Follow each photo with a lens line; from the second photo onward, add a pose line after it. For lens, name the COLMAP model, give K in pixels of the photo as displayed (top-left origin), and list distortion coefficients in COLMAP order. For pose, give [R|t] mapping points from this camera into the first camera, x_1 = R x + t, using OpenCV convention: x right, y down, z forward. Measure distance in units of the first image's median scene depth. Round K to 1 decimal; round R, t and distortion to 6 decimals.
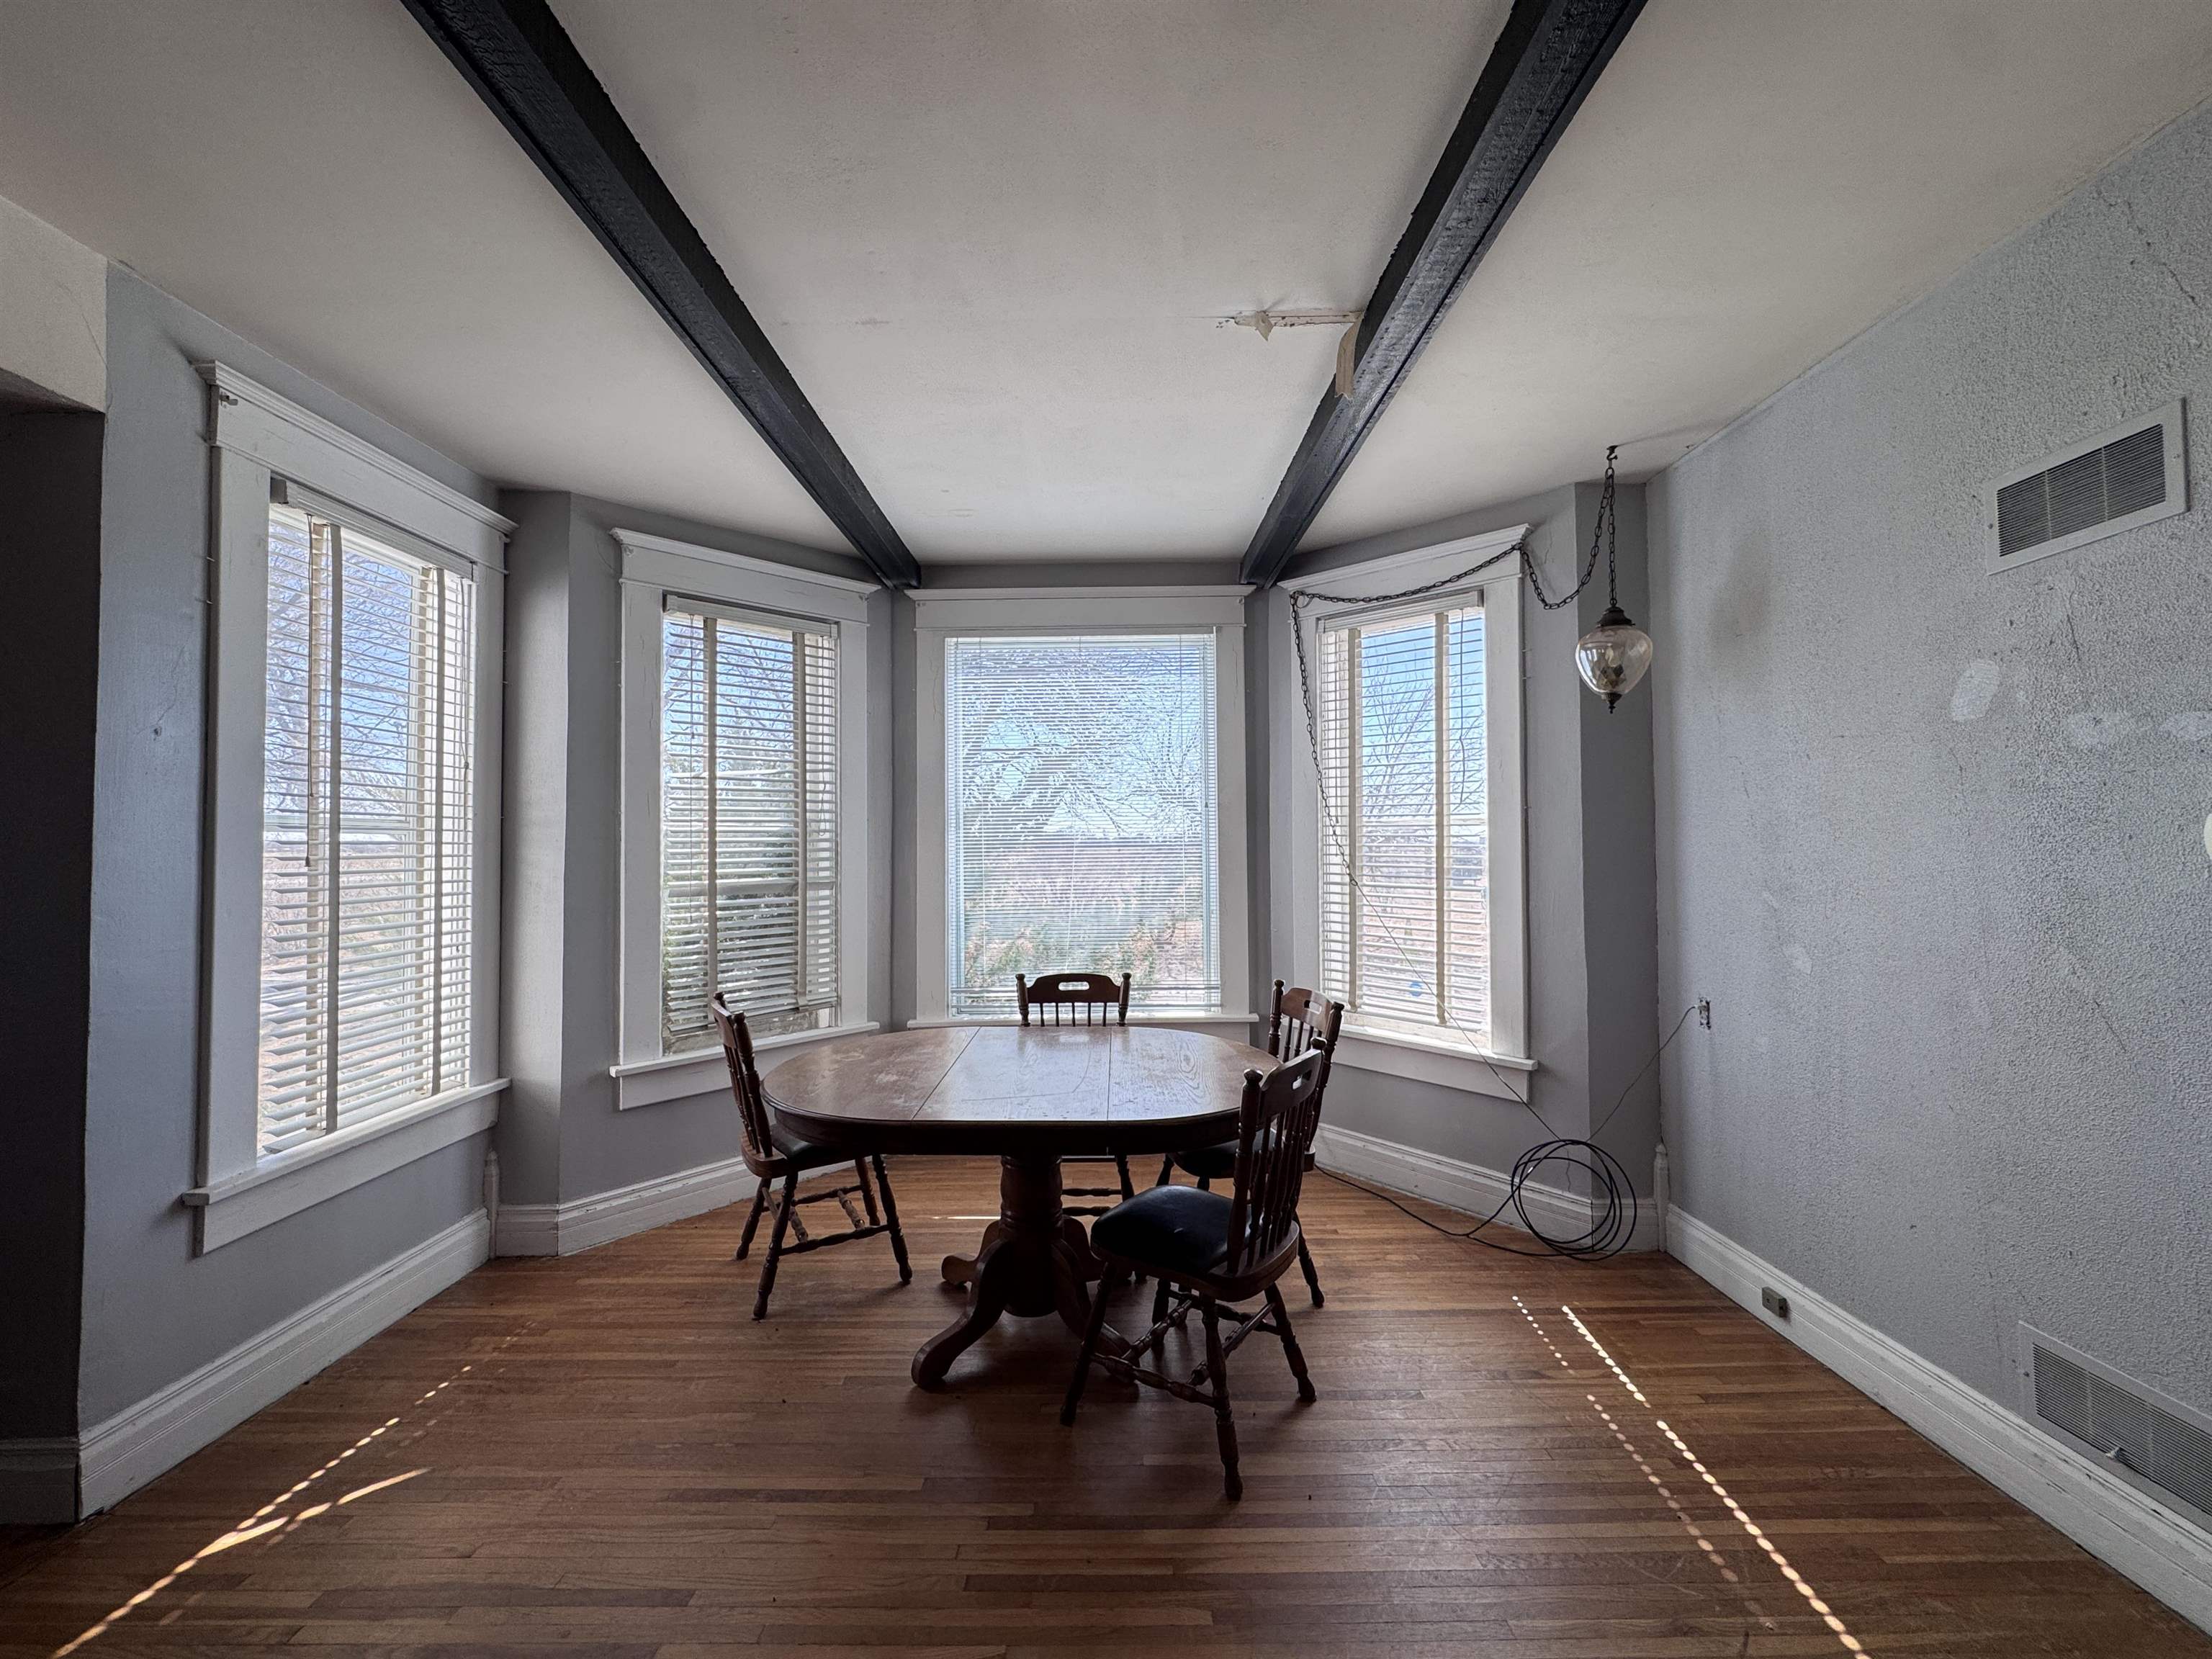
lens RADIAL K [[871.3, 0, 1108.1], [0, 871.3, 832.1], [0, 0, 1]] dist [-0.008044, -0.000153]
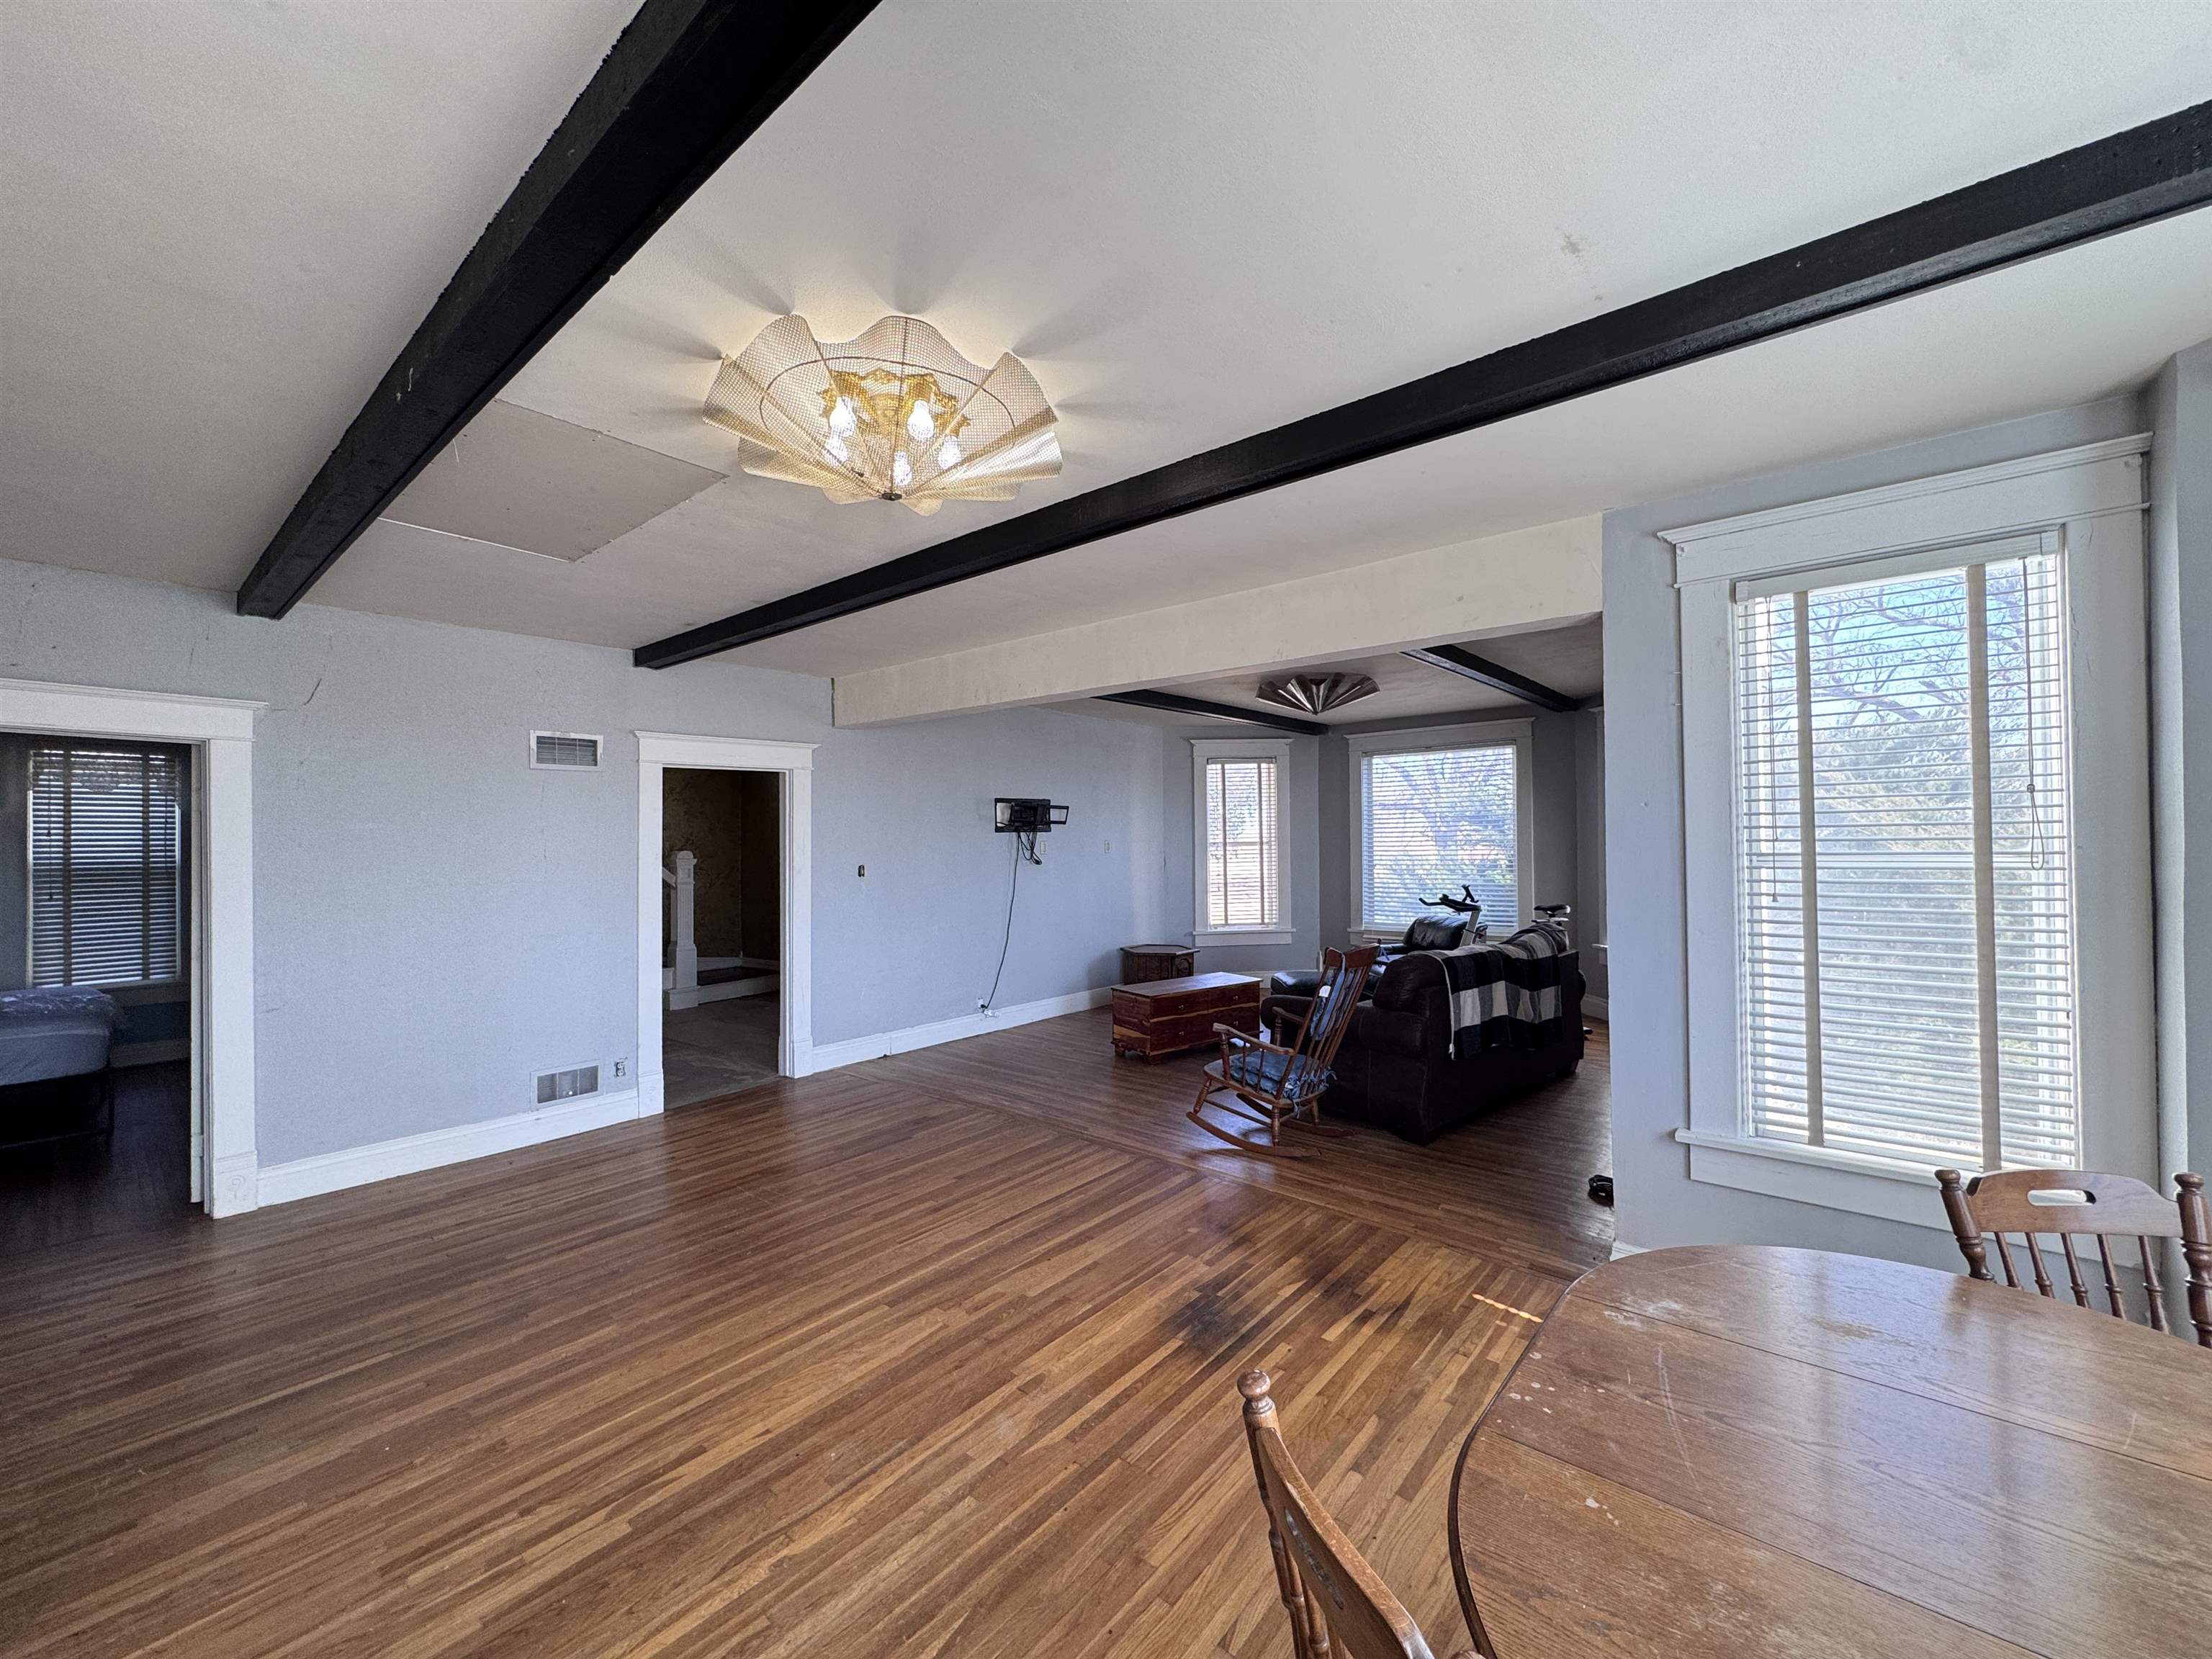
lens RADIAL K [[881.0, 0, 1103.5], [0, 881.0, 829.8], [0, 0, 1]] dist [-0.000395, 0.000184]
pose [[-0.645795, 0.008057, -0.763469, 0.419920], [0.035401, 0.999185, -0.019401, -0.049584], [0.762690, -0.039556, -0.645553, 0.813884]]
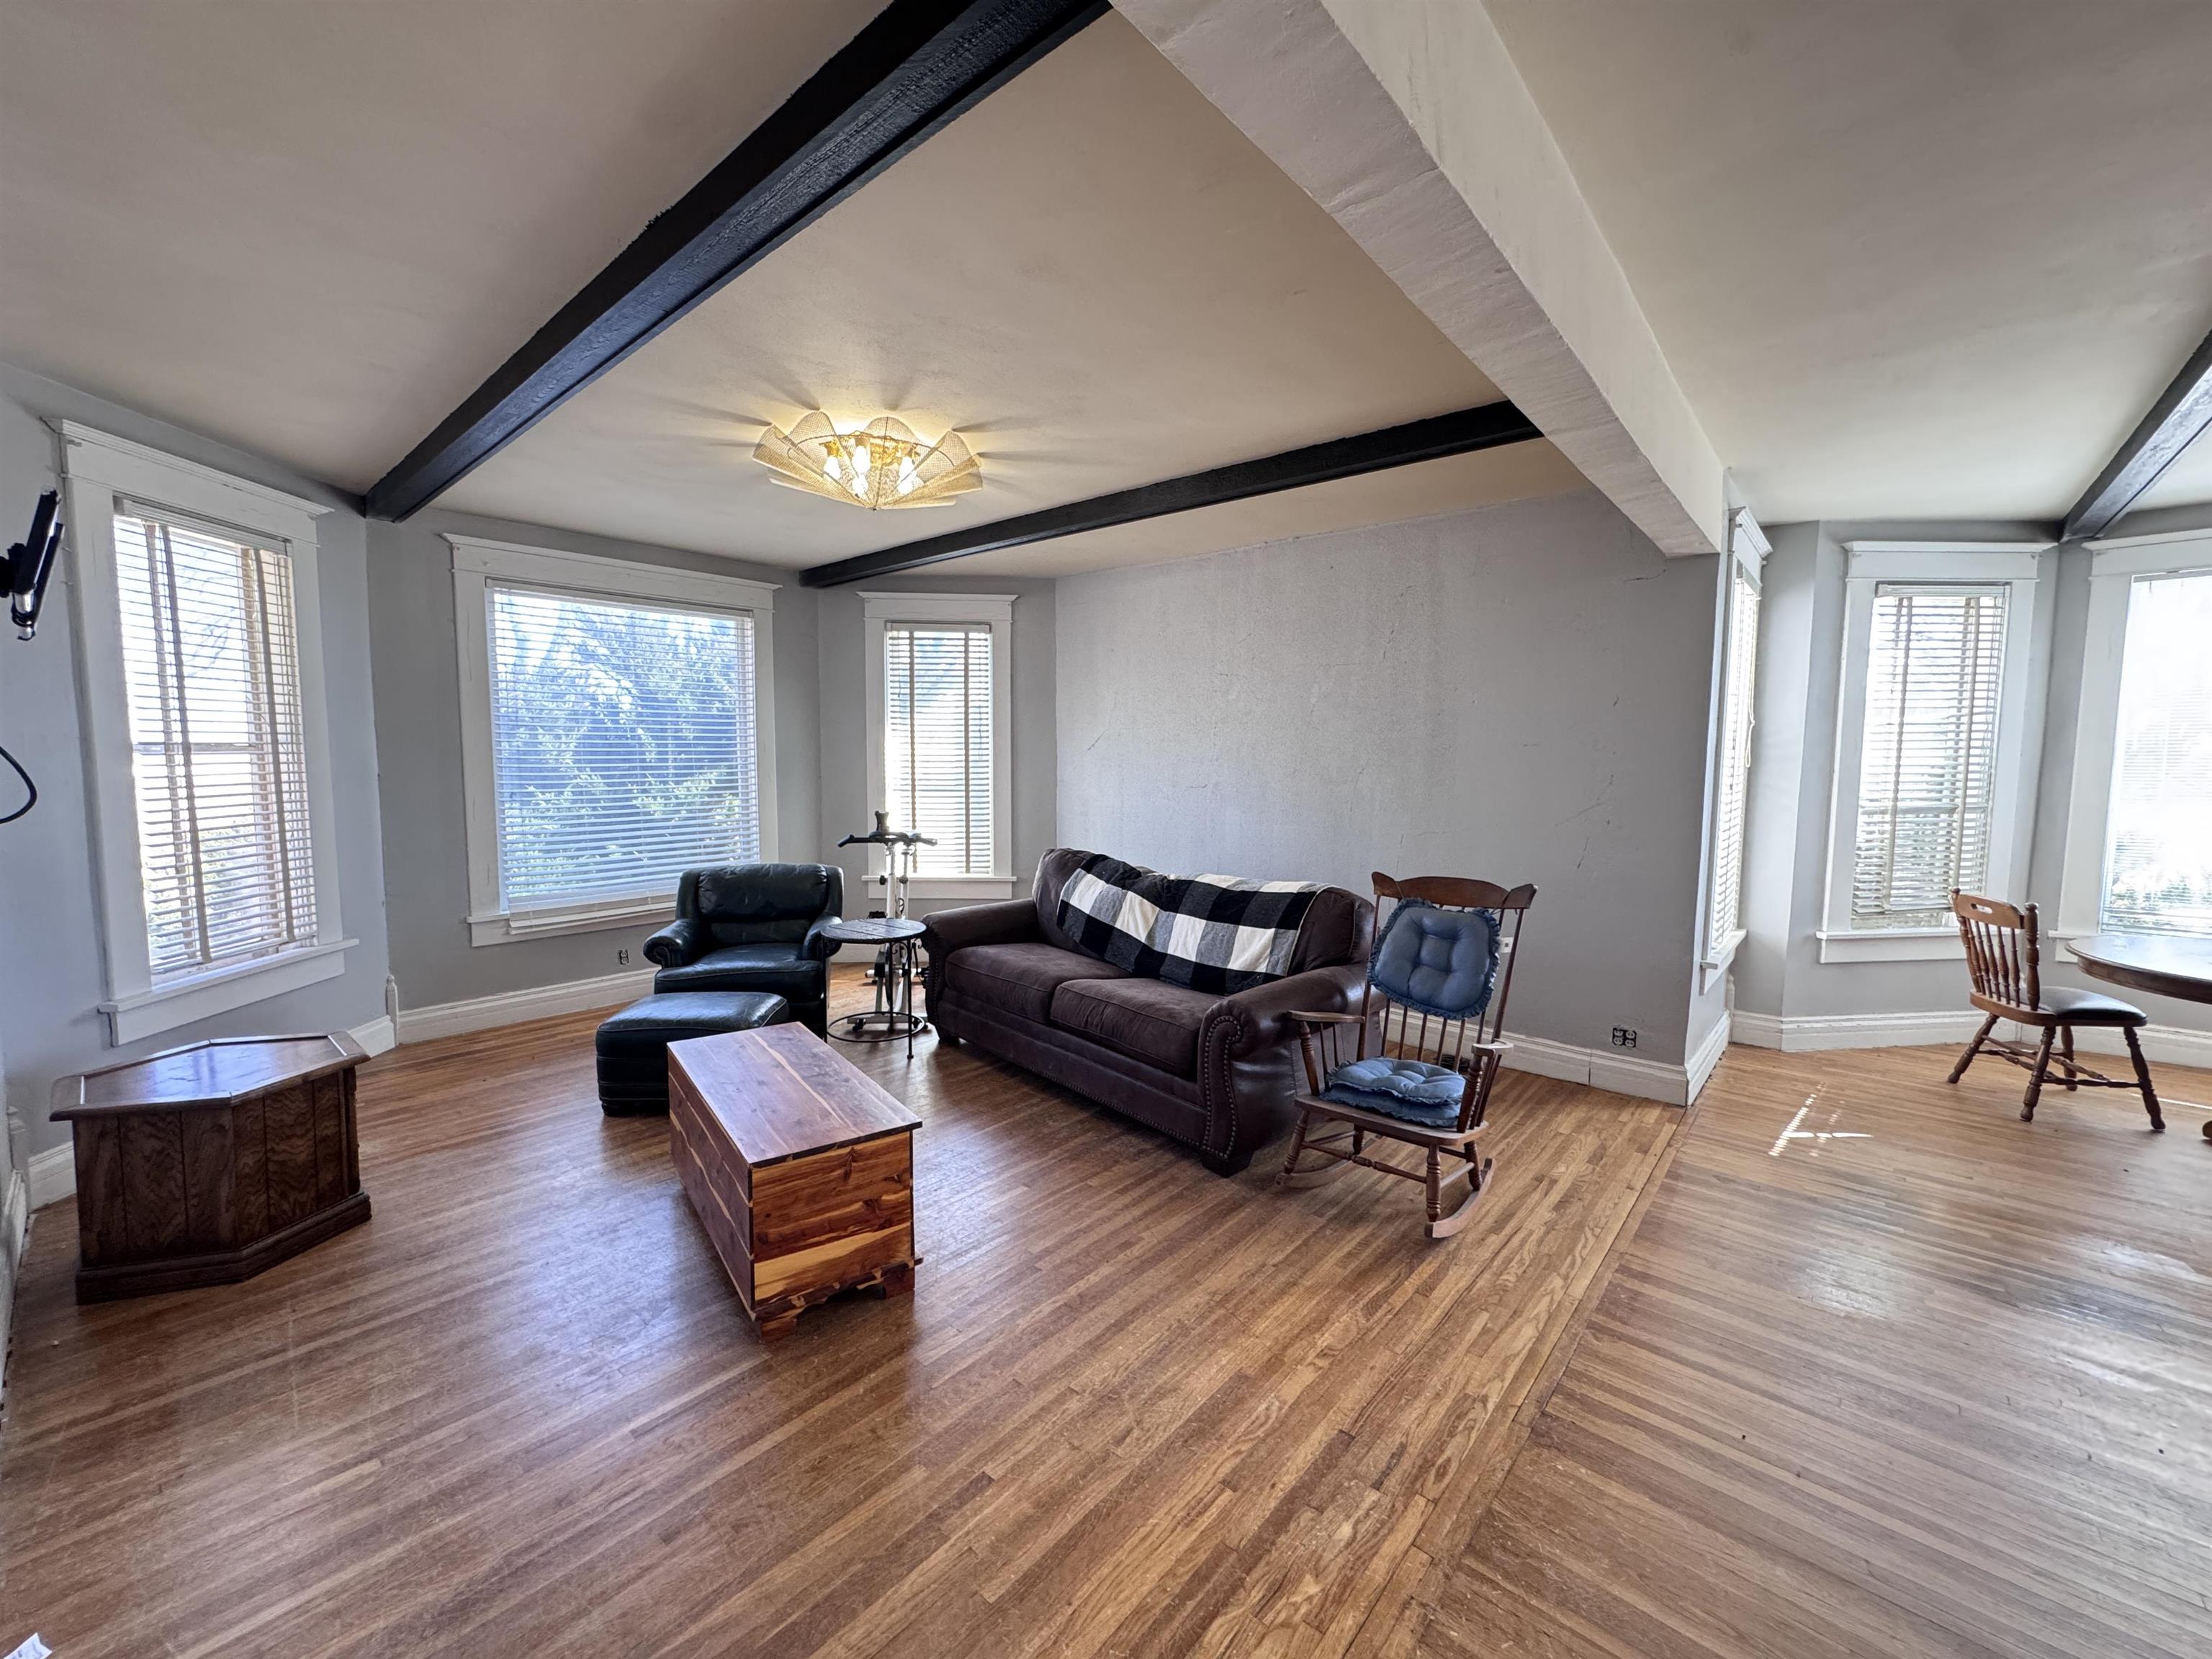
lens RADIAL K [[882.6, 0, 1105.8], [0, 882.6, 828.1], [0, 0, 1]] dist [-0.003667, 0.000271]
pose [[0.750296, 0.065264, -0.657873, -0.527951], [0.004209, 0.994624, 0.103471, -0.054329], [0.661088, -0.080403, 0.745988, -0.861708]]
